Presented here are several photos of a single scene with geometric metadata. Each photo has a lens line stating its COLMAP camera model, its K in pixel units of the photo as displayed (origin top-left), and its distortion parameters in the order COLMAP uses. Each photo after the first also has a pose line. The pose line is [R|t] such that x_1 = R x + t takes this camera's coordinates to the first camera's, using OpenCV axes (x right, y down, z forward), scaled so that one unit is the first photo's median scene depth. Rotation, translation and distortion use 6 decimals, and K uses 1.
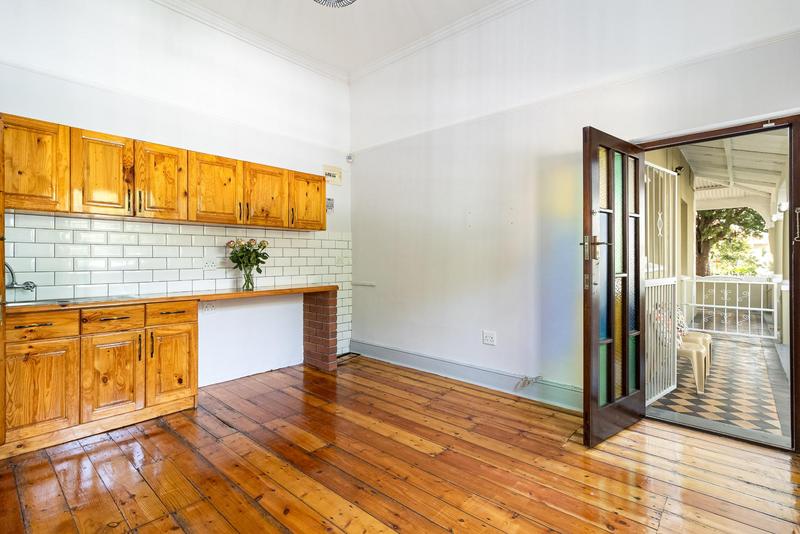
lens RADIAL K [[375.2, 0, 395.8], [0, 375.2, 263.5], [0, 0, 1]] dist [-0.001151, -0.001034]
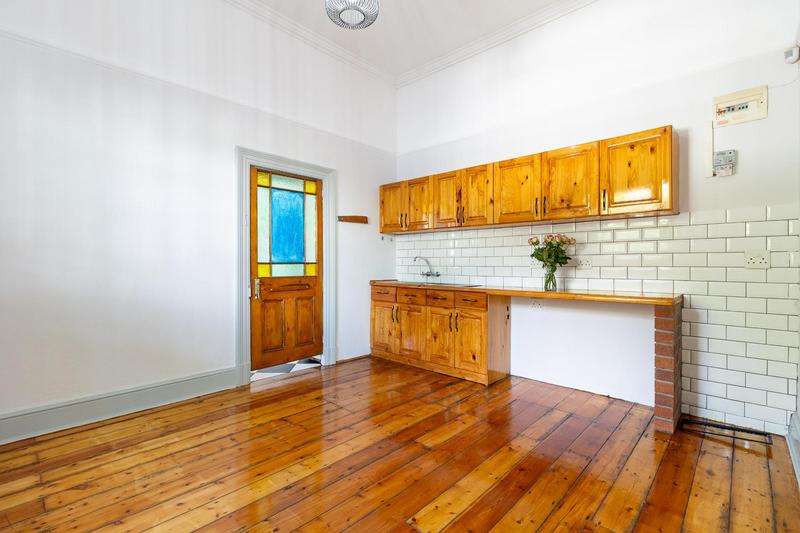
lens RADIAL K [[375.2, 0, 392.2], [0, 375.2, 260.3], [0, 0, 1]] dist [-0.001151, -0.001034]
pose [[-0.036446, 0.009042, -0.999295, 0.545995], [-0.000357, 0.999959, 0.009061, -0.011709], [0.999336, 0.000686, -0.036441, 0.653585]]
